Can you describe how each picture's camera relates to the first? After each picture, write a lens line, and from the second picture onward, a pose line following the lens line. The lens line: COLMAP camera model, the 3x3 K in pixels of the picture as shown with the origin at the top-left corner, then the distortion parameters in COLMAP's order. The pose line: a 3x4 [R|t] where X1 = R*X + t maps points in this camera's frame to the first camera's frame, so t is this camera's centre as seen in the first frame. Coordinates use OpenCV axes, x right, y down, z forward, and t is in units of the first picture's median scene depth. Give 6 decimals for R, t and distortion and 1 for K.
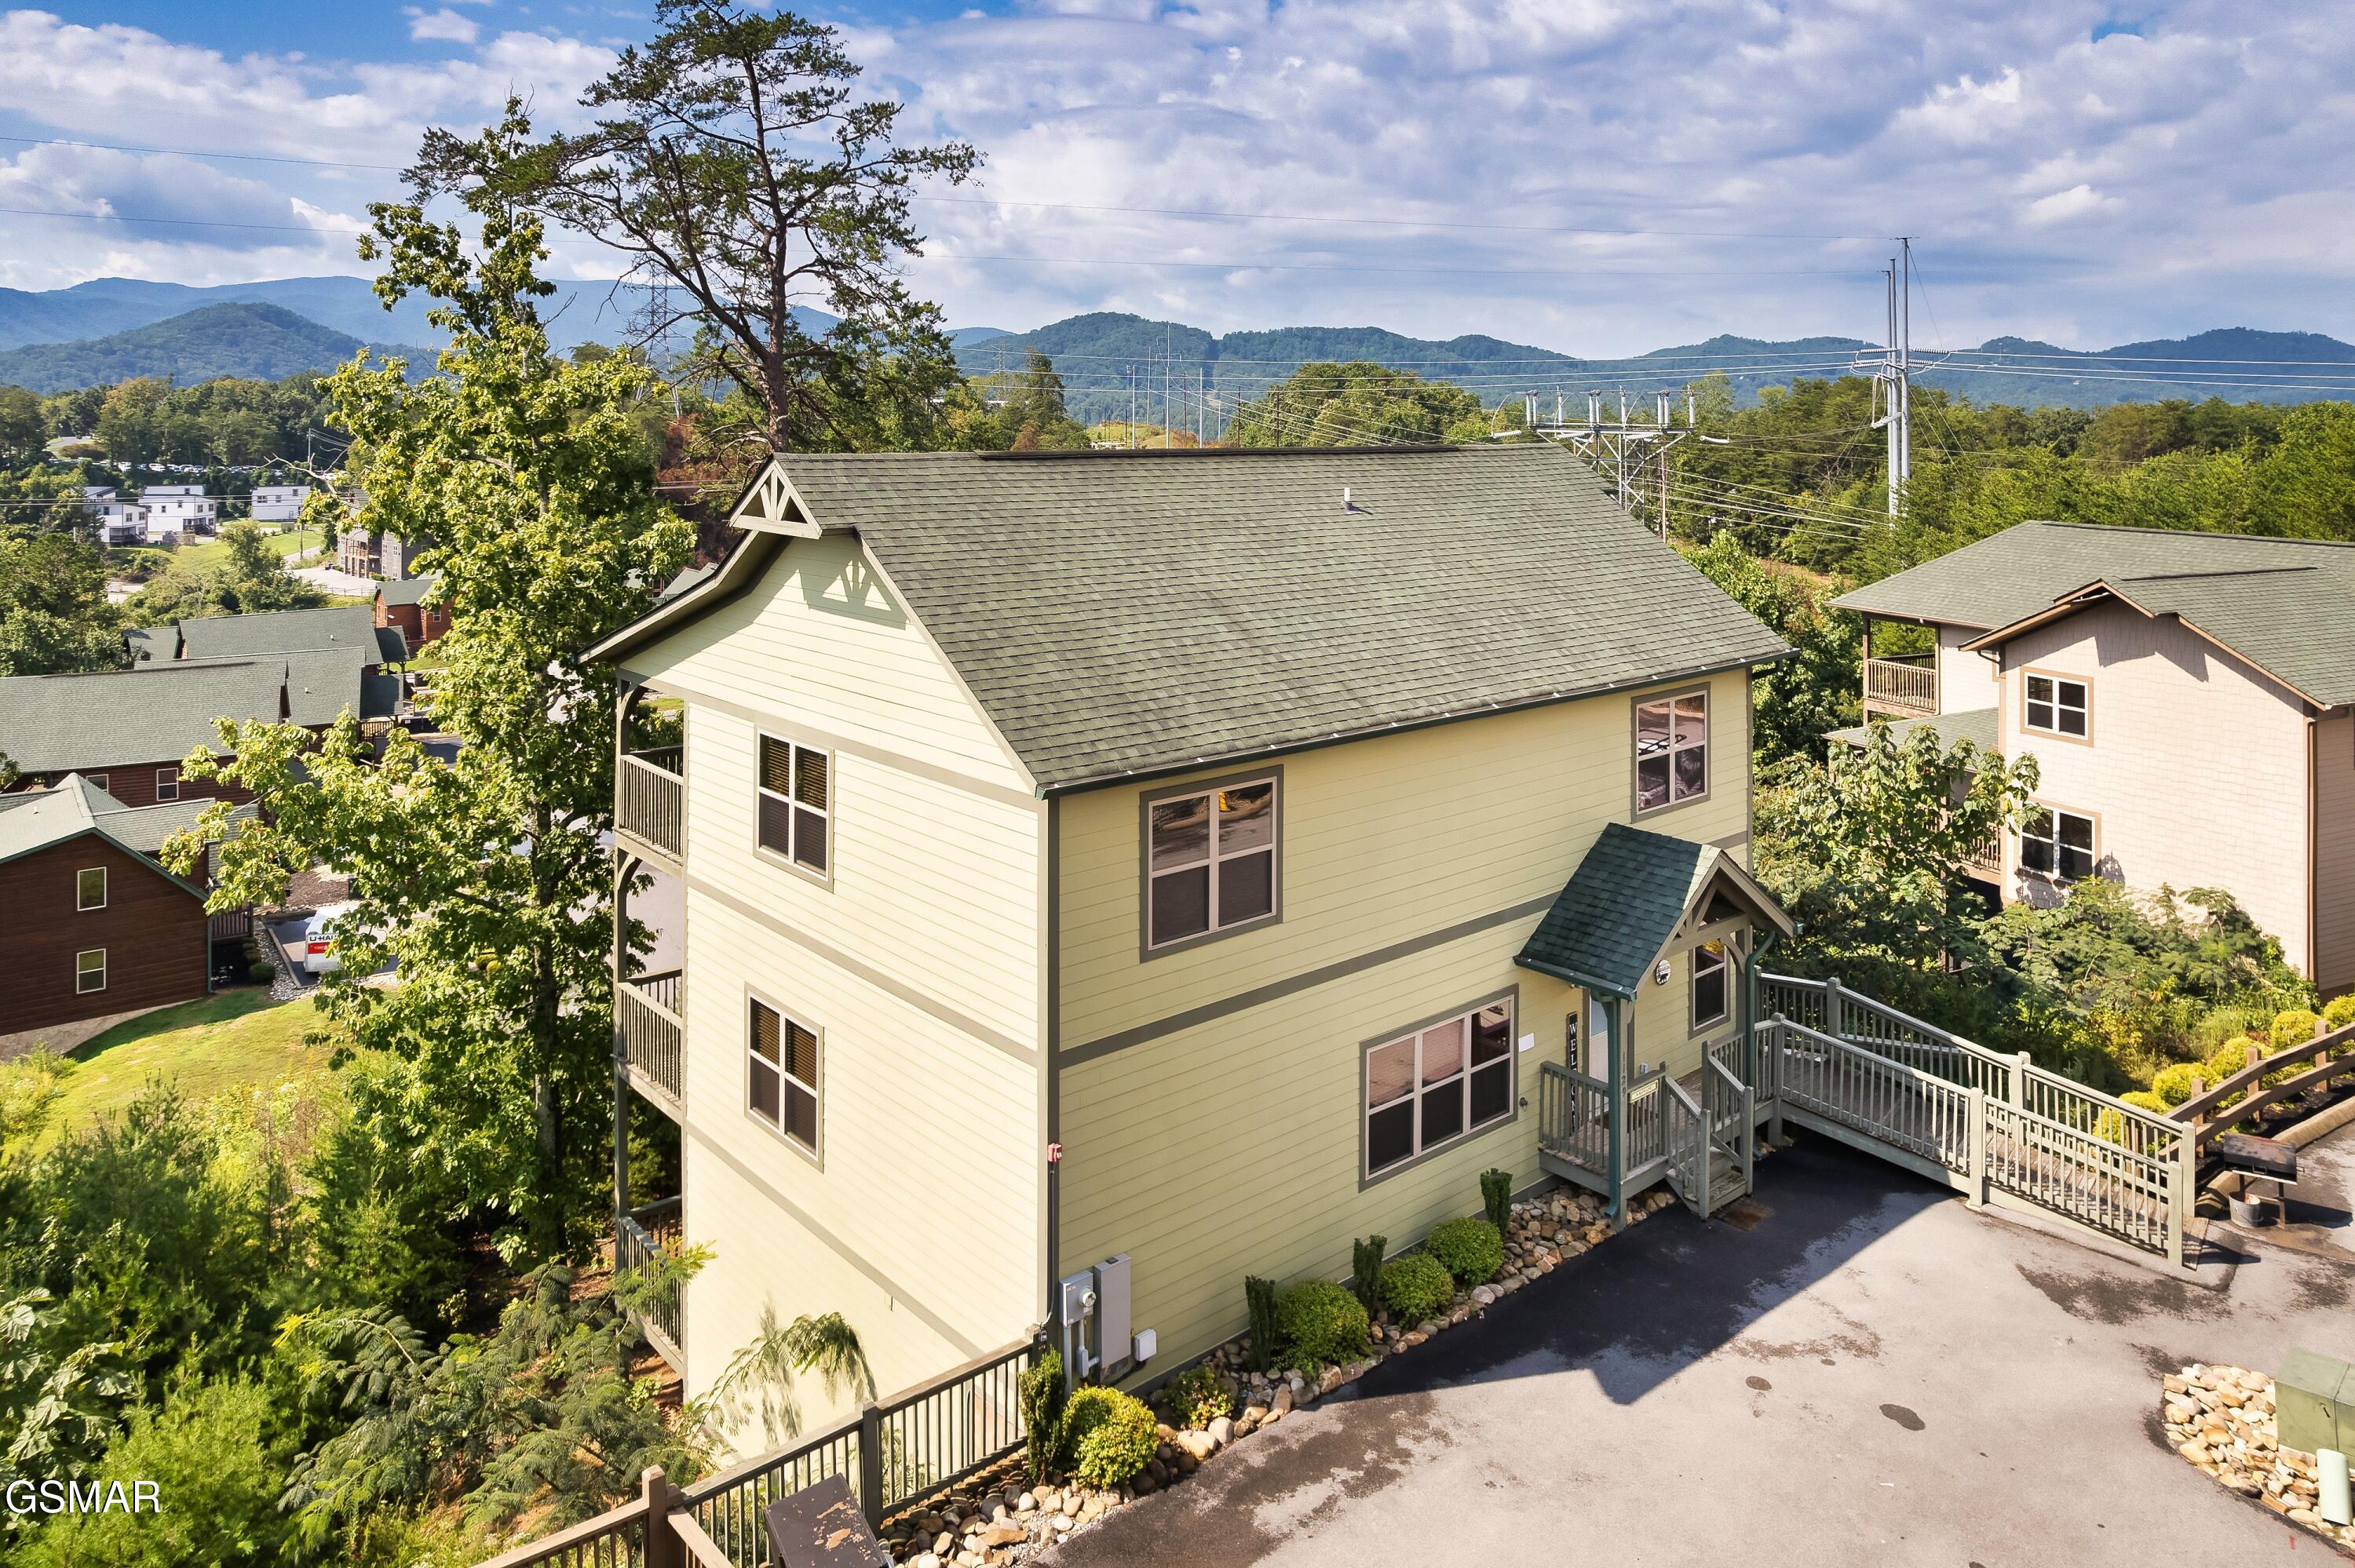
lens RADIAL K [[1584.9, 0, 1176.5], [0, 1584.9, 401.9], [0, 0, 1]] dist [-0.017547, 0.001366]
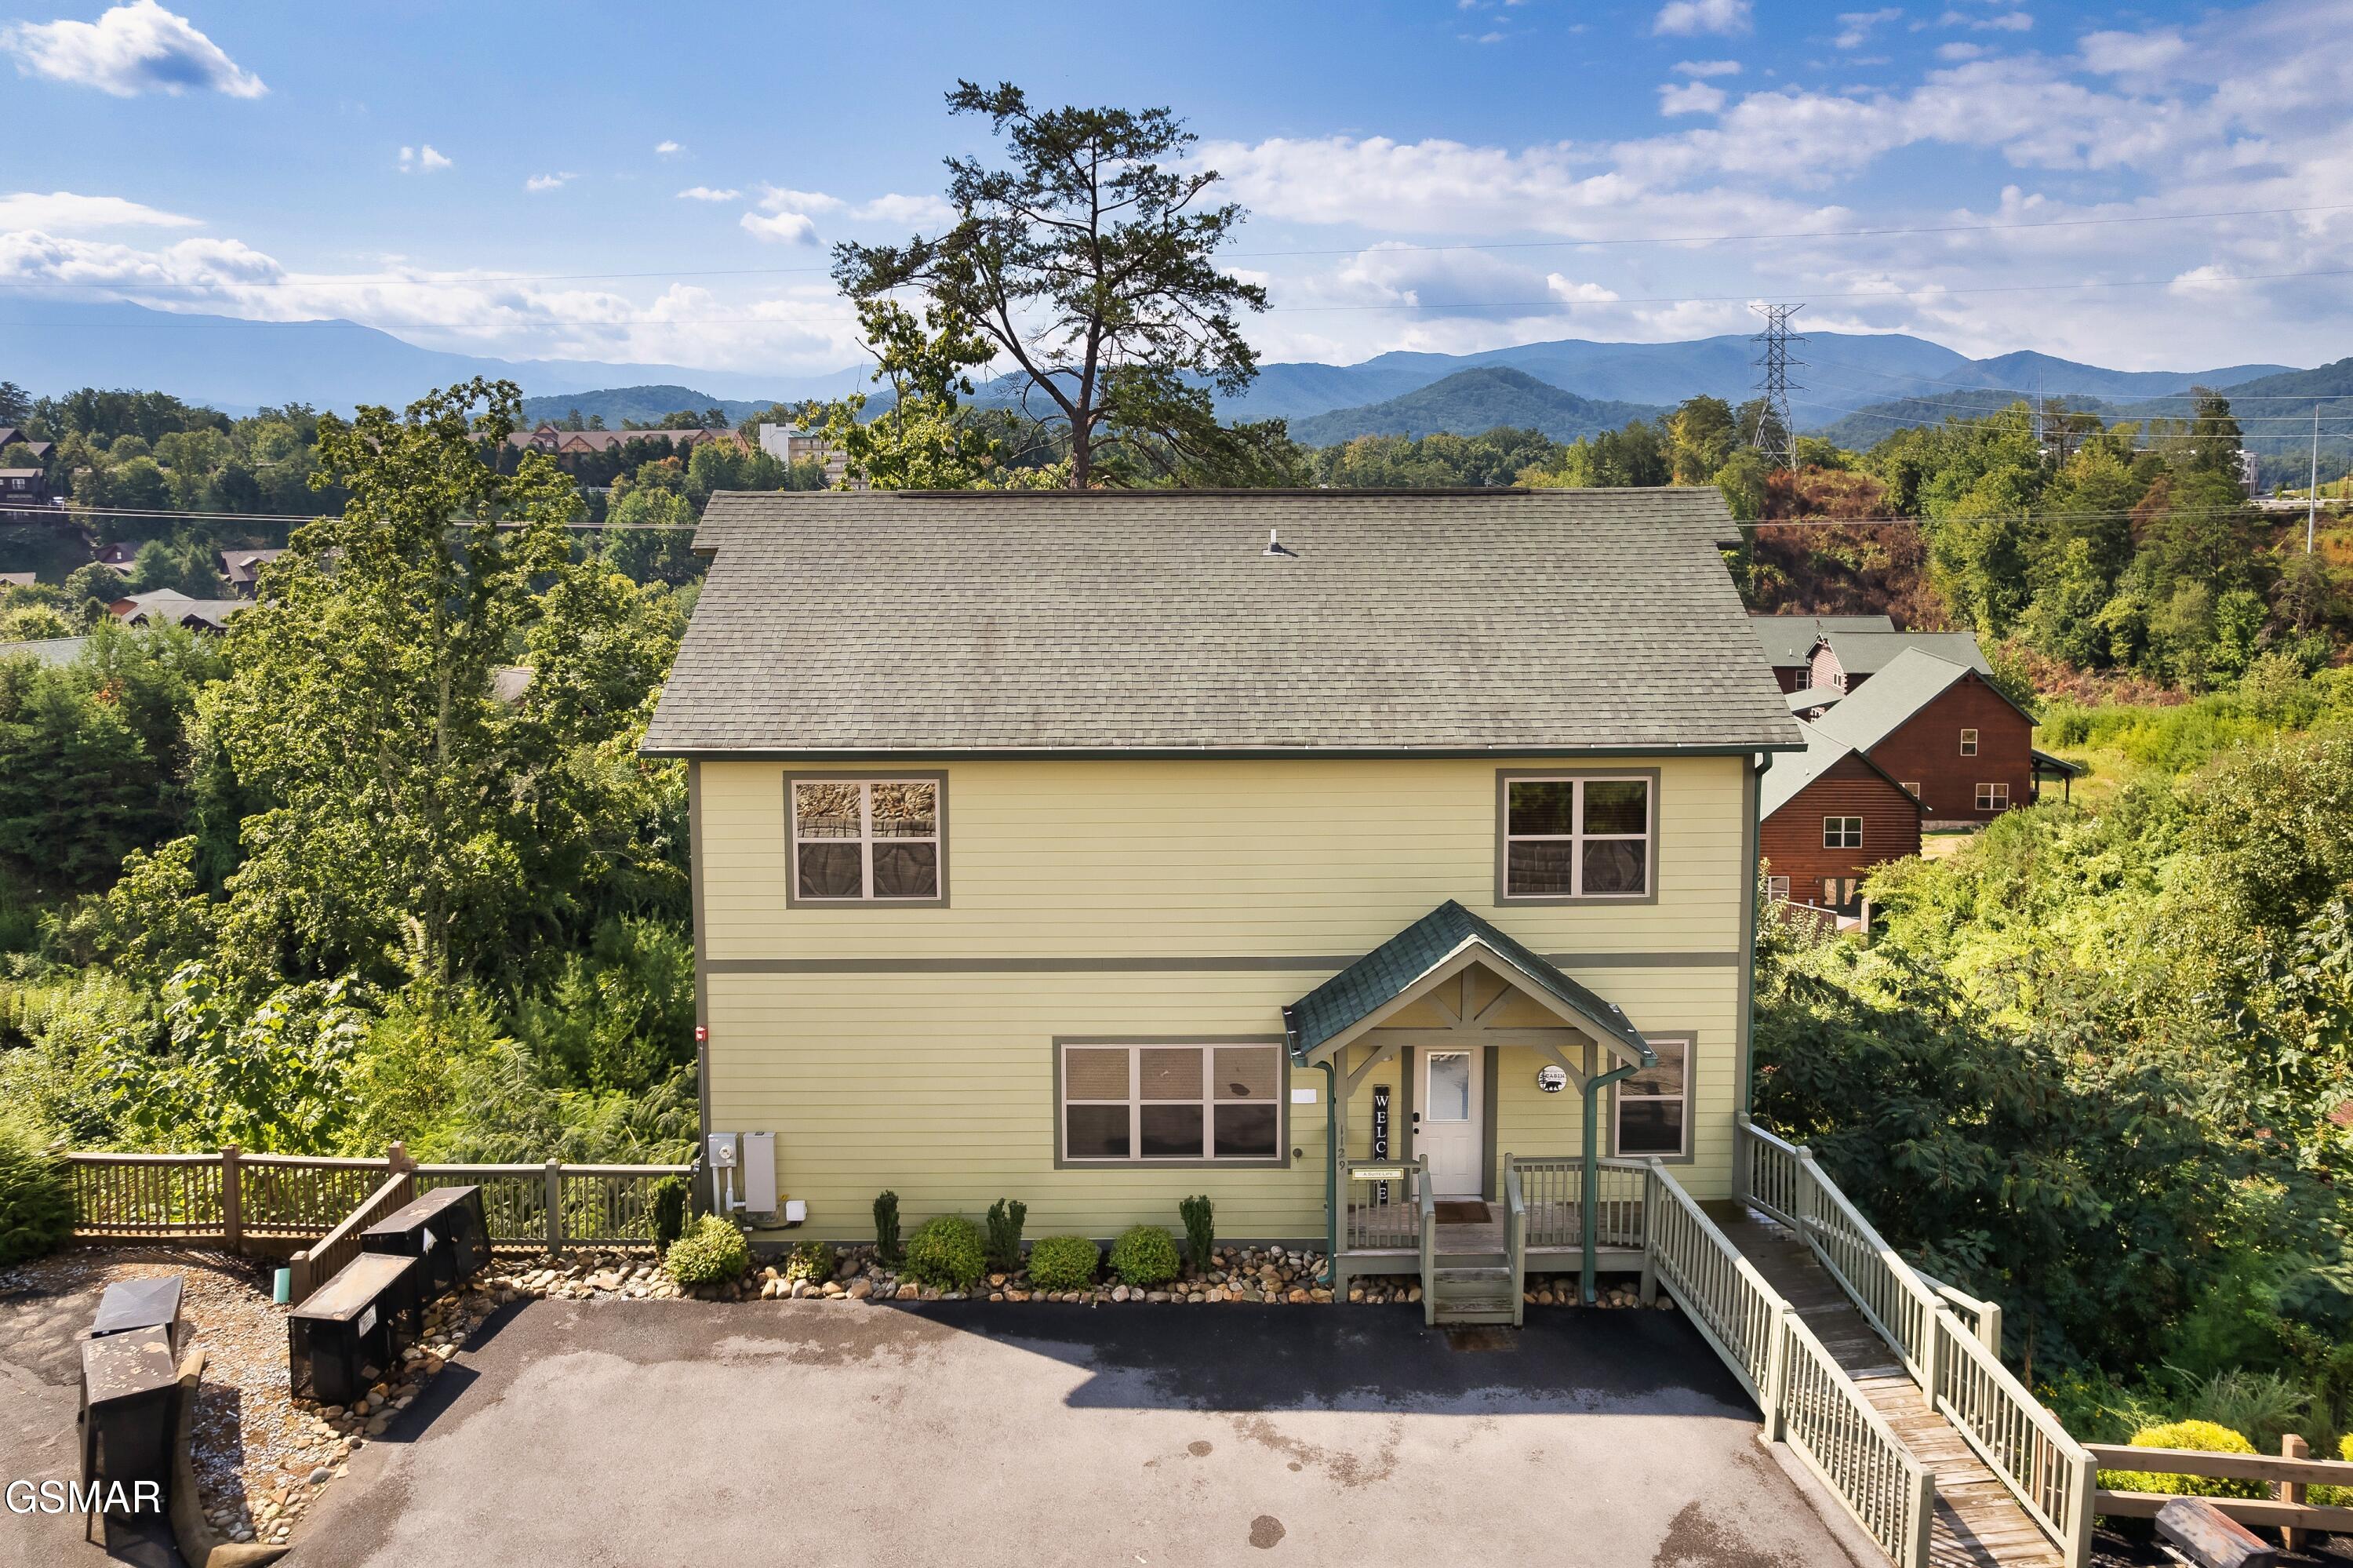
lens RADIAL K [[1558.8, 0, 1209.6], [0, 1558.8, 591.6], [0, 0, 1]] dist [-0.032933, 0.002415]
pose [[0.759788, 0.047176, -0.648458, 0.913154], [0.016374, 0.995659, 0.091621, 0.006595], [0.649965, -0.080231, 0.755717, 0.302458]]
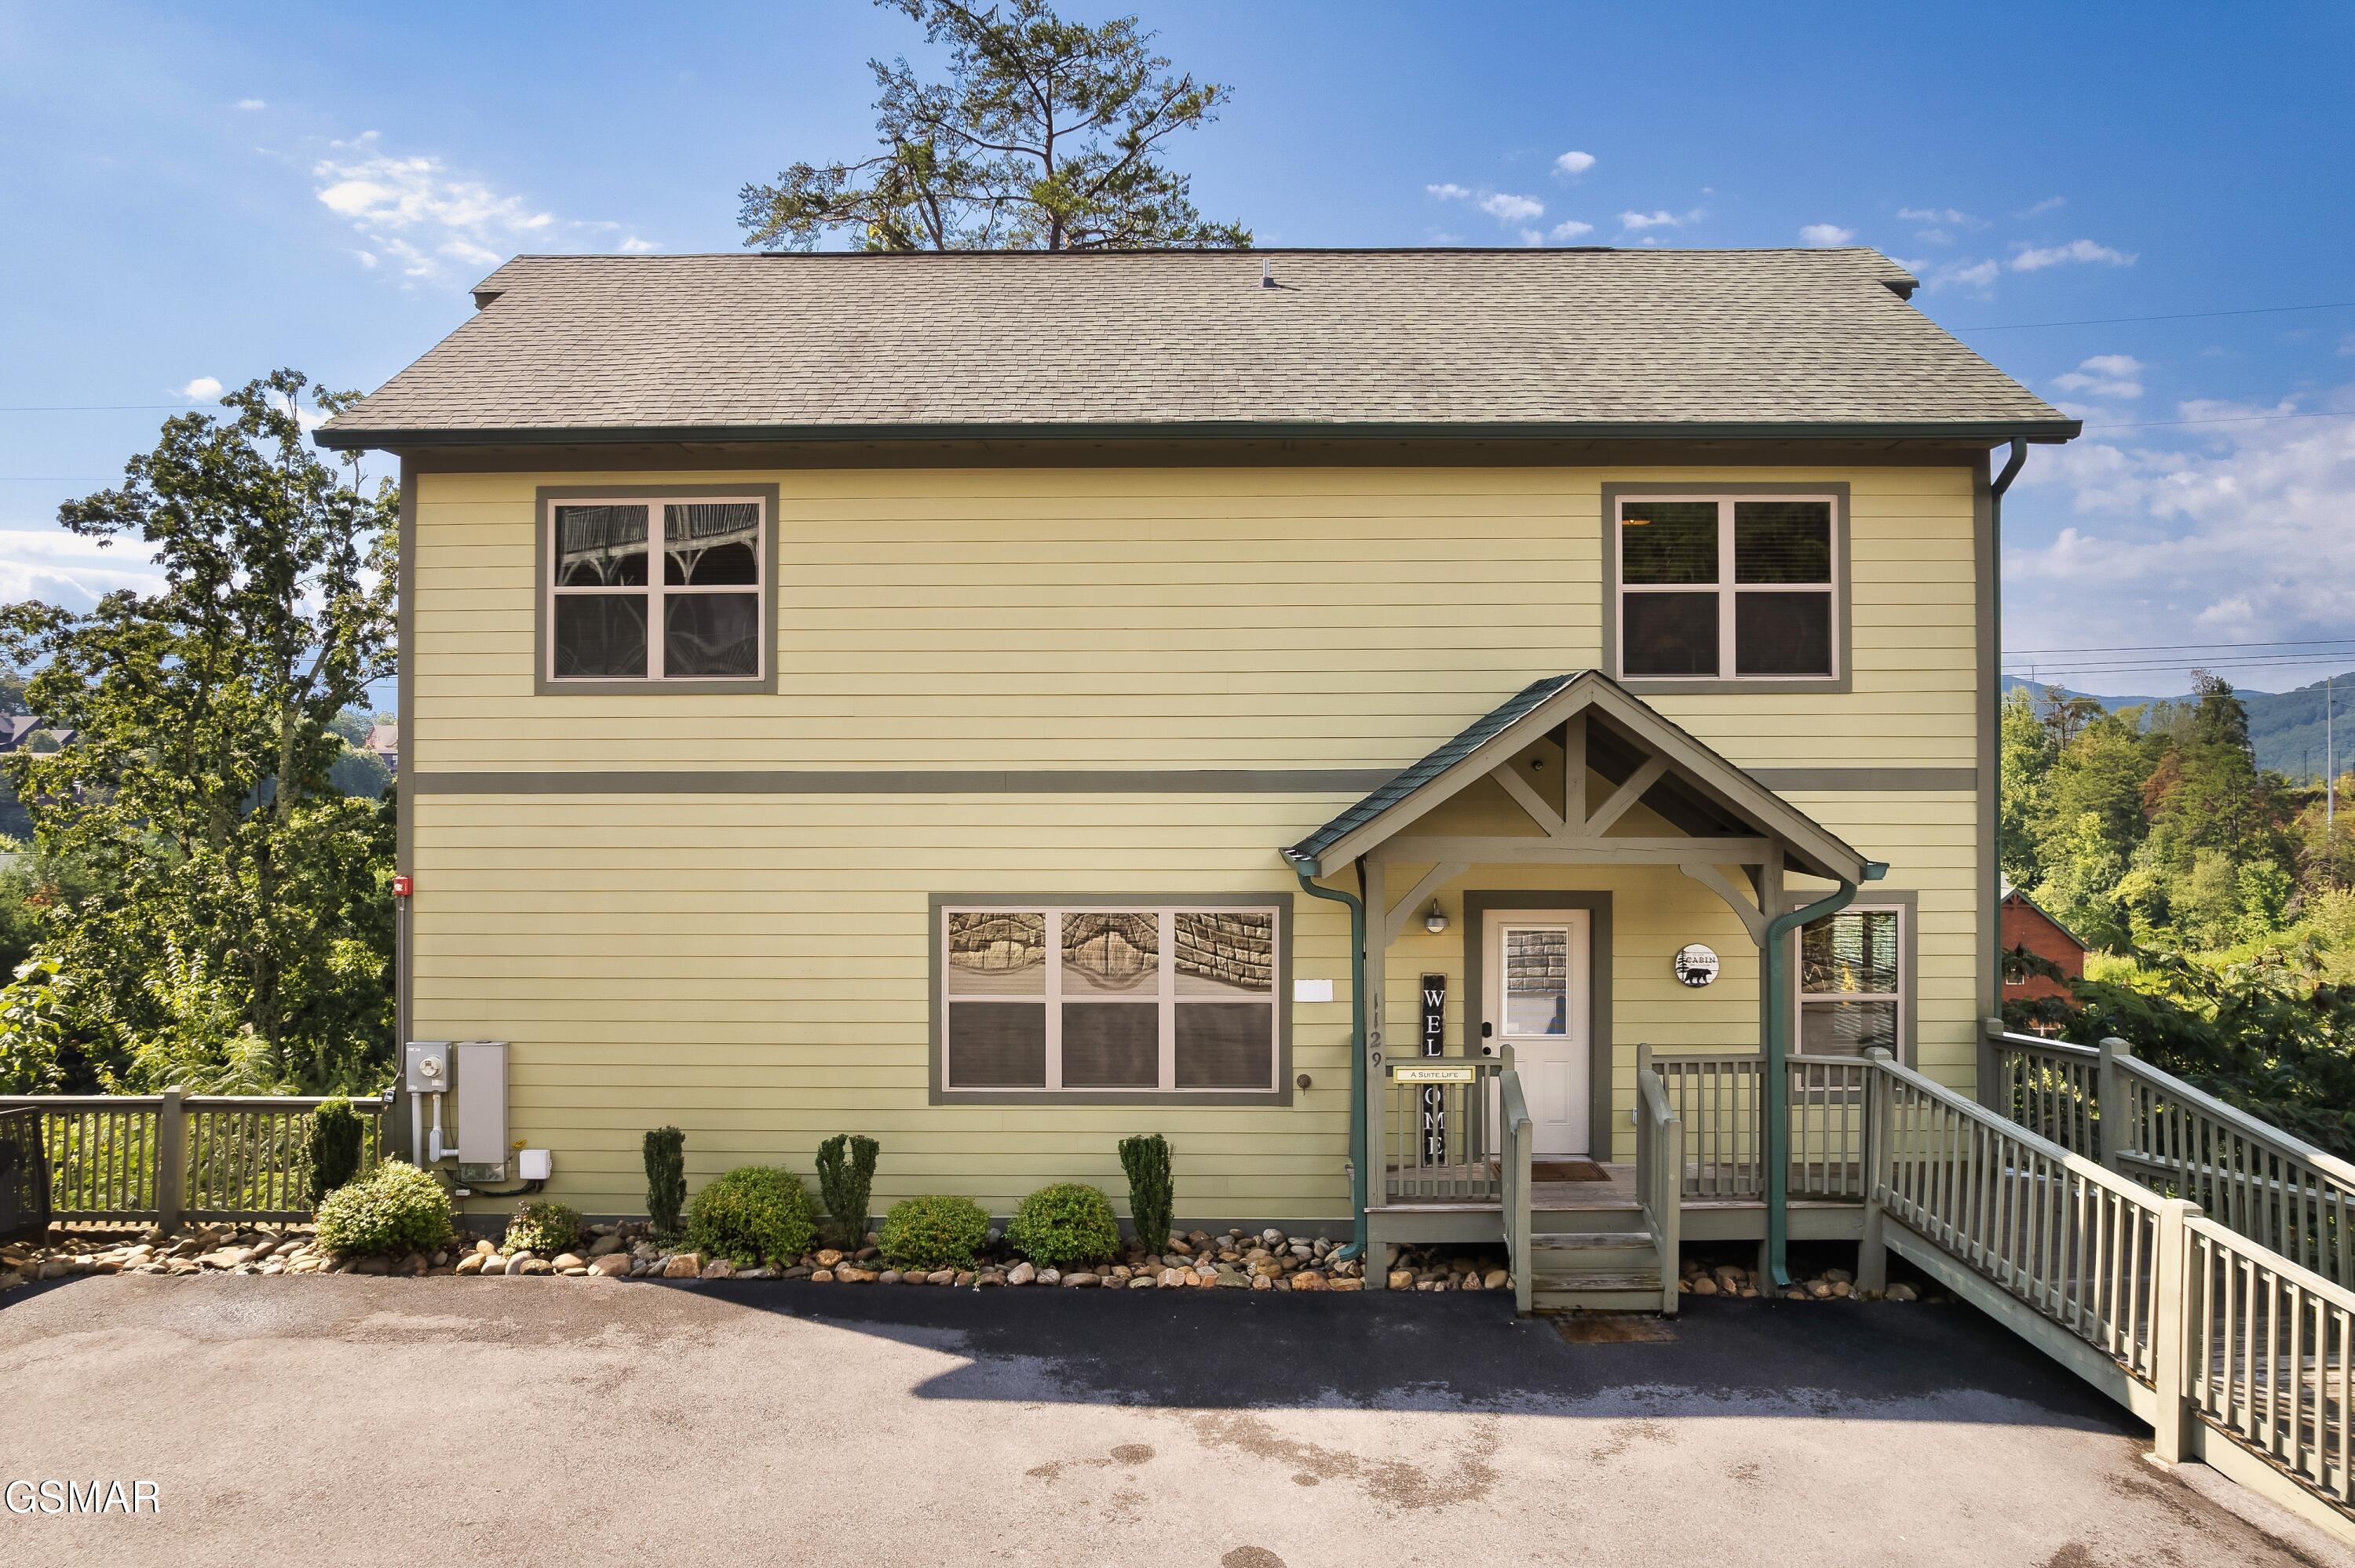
lens RADIAL K [[1524.2, 0, 1177.5], [0, 1524.2, 784.0], [0, 0, 1]] dist [-0.062225, 0.048919]
pose [[0.746994, -0.005728, -0.664806, 0.682484], [0.013658, 0.999884, 0.006732, 0.369117], [0.664690, -0.014109, 0.746986, 0.590226]]
